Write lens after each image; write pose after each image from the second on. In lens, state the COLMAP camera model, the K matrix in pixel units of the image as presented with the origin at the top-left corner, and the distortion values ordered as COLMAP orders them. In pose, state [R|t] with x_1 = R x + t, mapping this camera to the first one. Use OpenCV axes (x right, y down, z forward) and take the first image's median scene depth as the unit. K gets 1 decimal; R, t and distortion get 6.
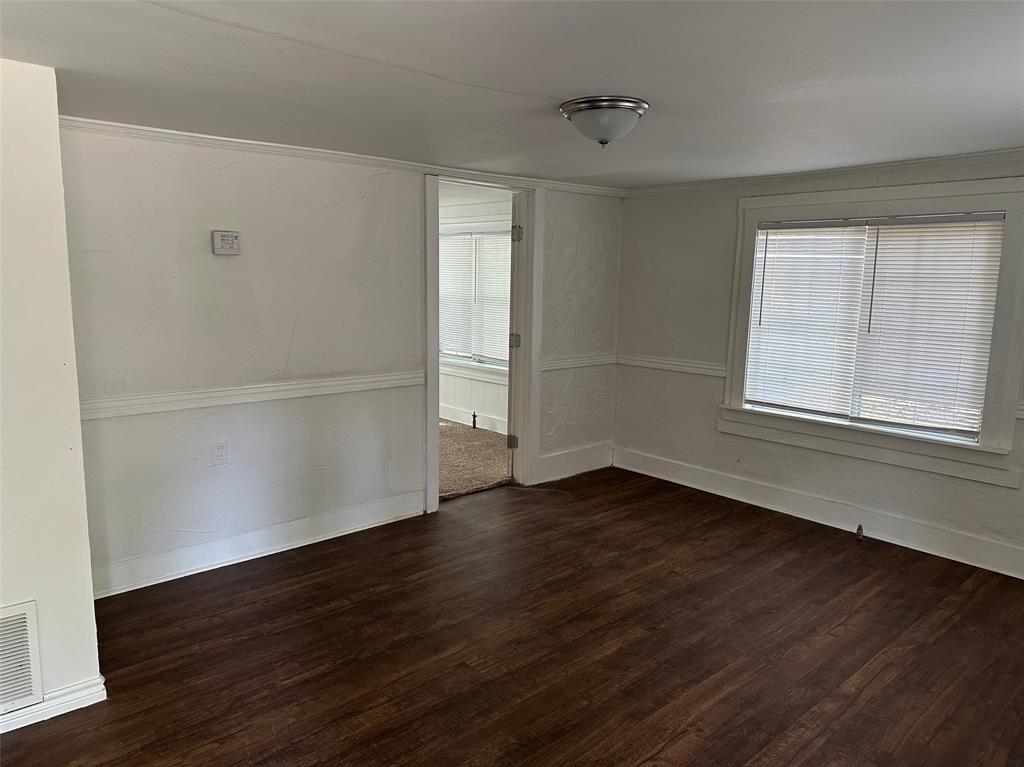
lens RADIAL K [[730.9, 0, 509.7], [0, 730.9, 387.3], [0, 0, 1]] dist [0.056394, -0.000104]
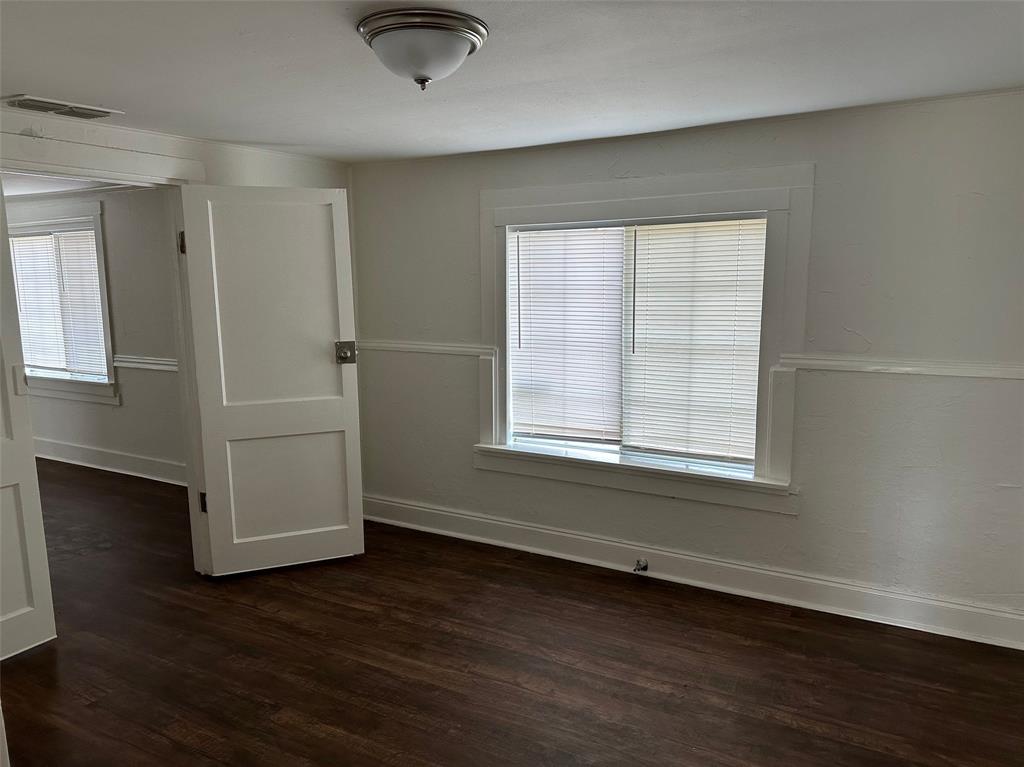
lens RADIAL K [[730.9, 0, 518.7], [0, 730.9, 393.4], [0, 0, 1]] dist [0.056394, -0.000104]
pose [[-0.308015, -0.180375, 0.934126, -0.631551], [0.148917, 0.960619, 0.234594, -0.161560], [-0.939654, 0.211366, -0.269024, 0.979264]]
